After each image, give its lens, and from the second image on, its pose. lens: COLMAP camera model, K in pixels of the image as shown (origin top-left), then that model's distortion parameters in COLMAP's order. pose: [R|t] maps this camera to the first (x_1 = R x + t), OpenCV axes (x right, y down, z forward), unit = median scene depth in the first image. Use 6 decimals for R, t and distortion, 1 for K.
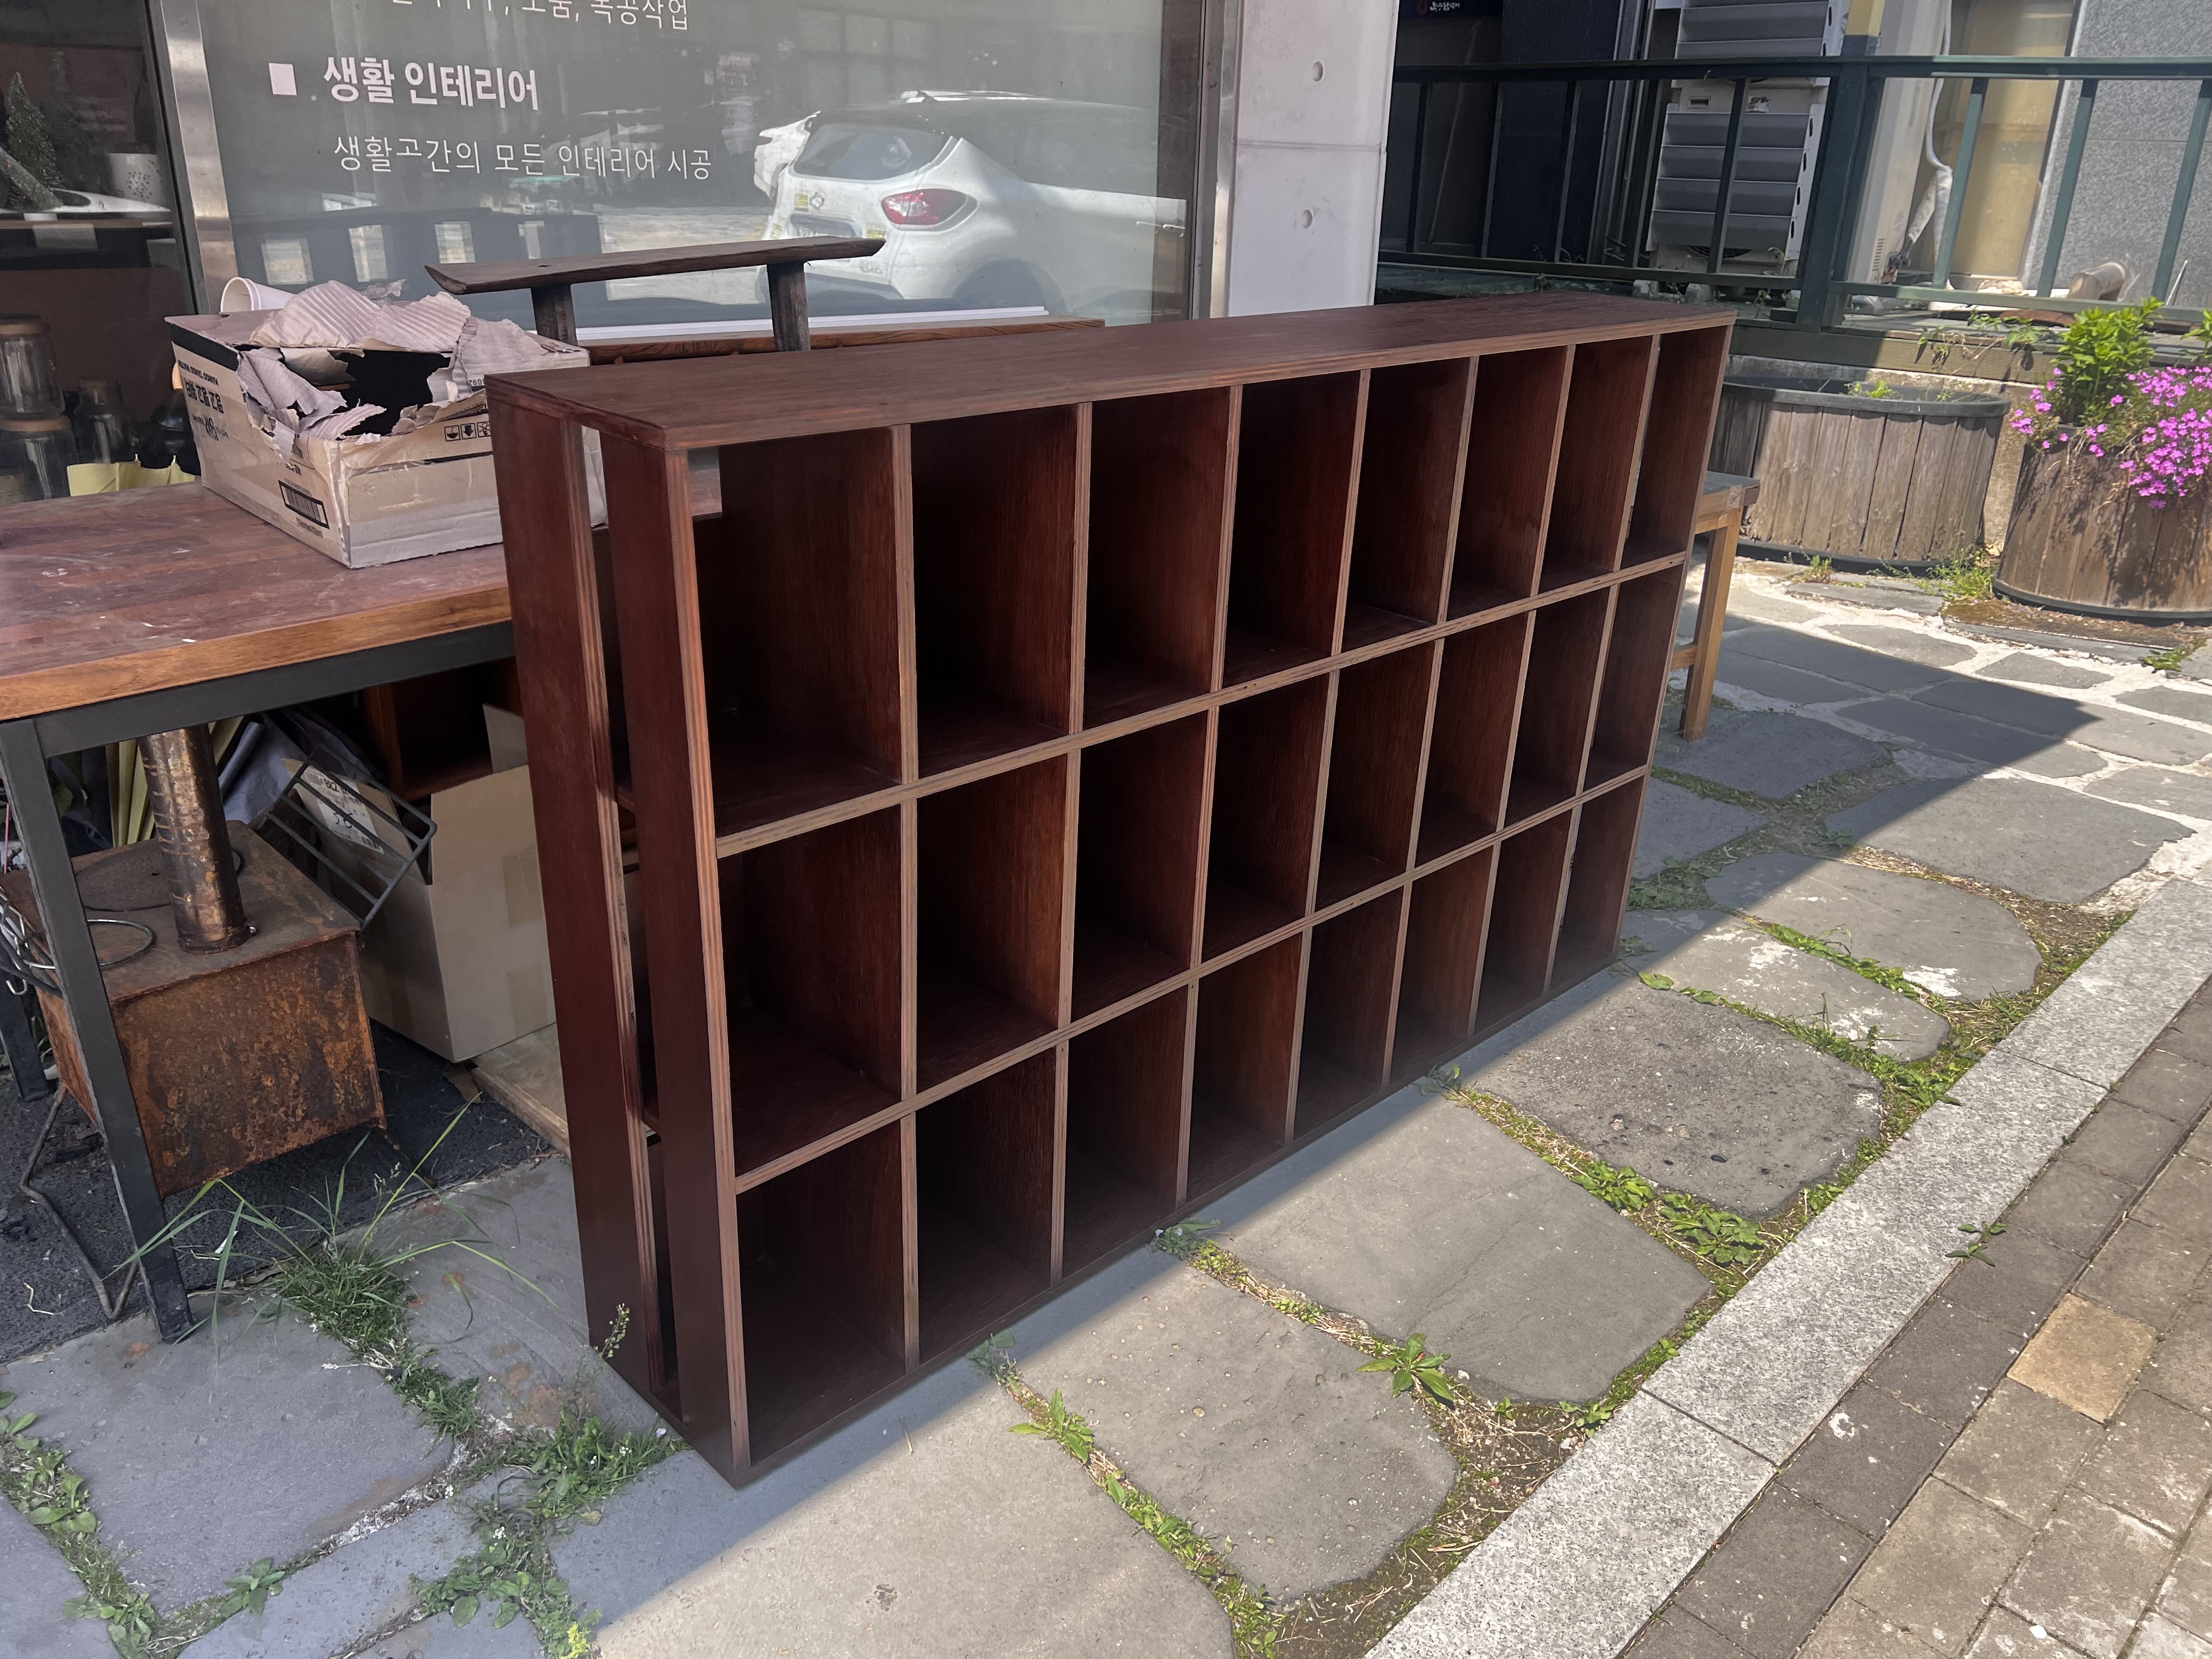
lens RADIAL K [[1671.1, 0, 1111.5], [0, 1671.1, 841.7], [0, 0, 1]] dist [0.011855, -0.005040]
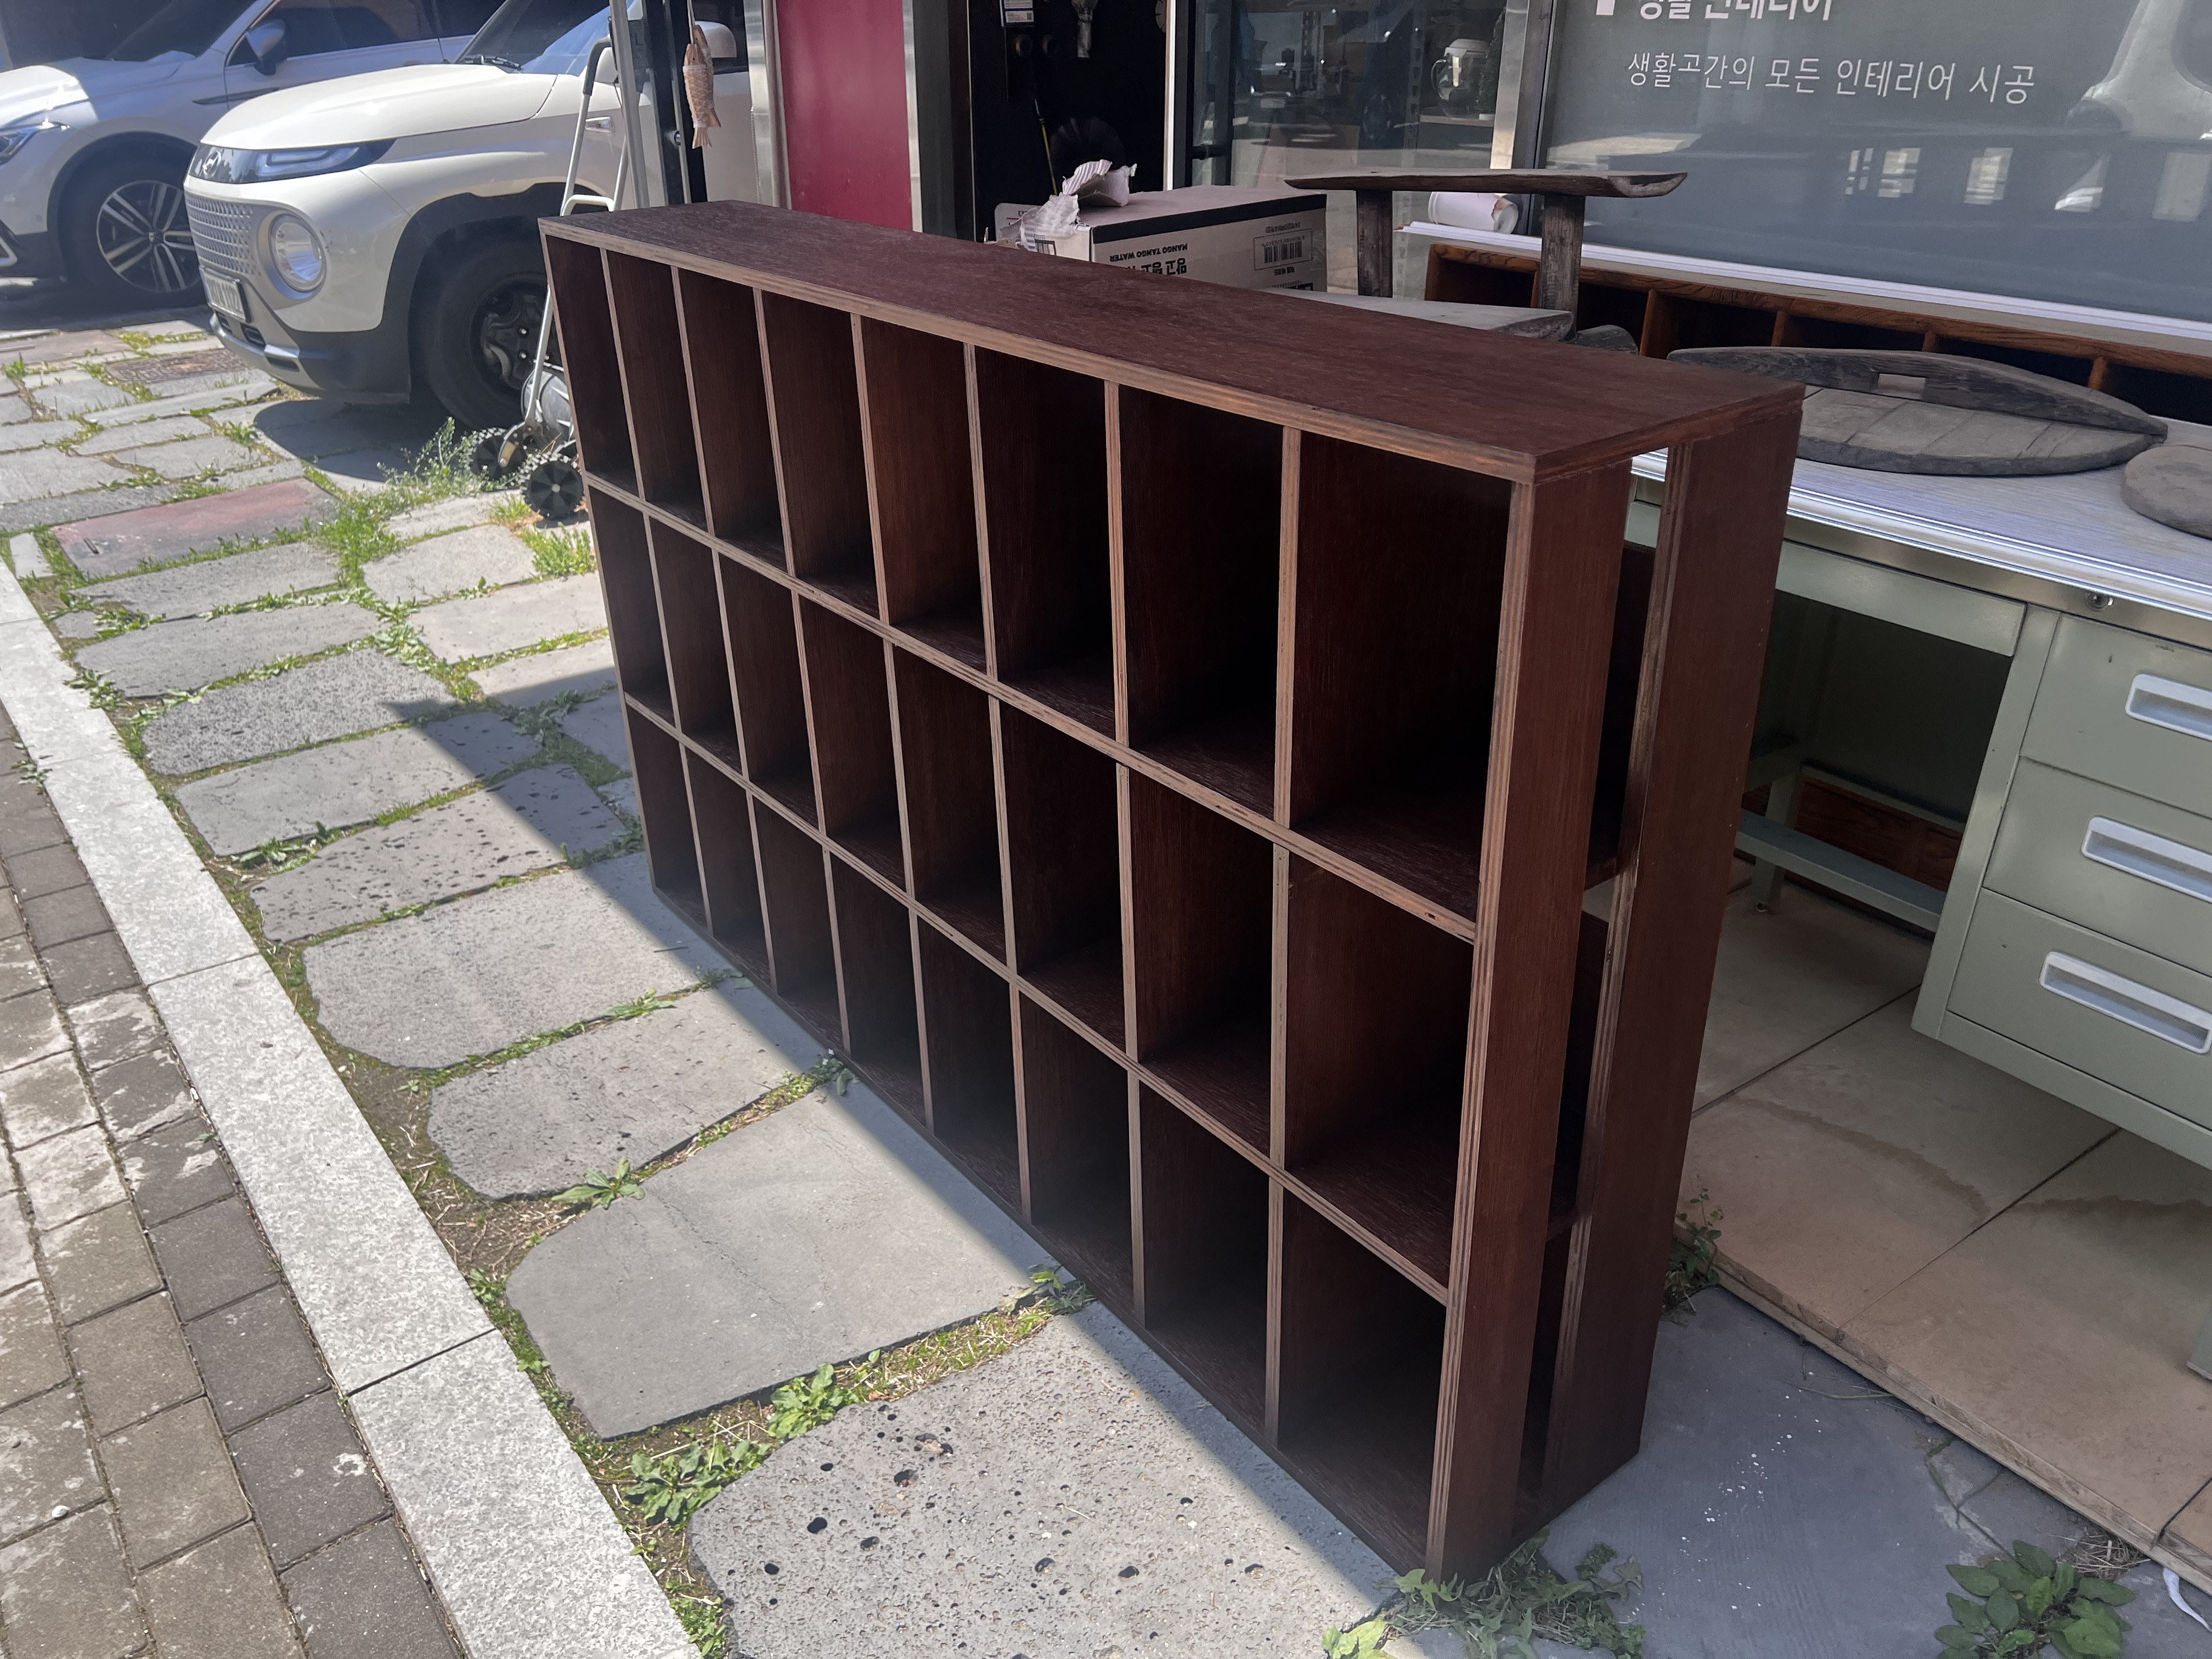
lens RADIAL K [[1671.1, 0, 1113.1], [0, 1671.1, 812.3], [0, 0, 1]] dist [0.011855, -0.005040]
pose [[-0.130059, 0.408110, -0.903621, 0.974767], [-0.377931, 0.822154, 0.425712, -0.457929], [0.916653, 0.396874, 0.047309, 1.089927]]
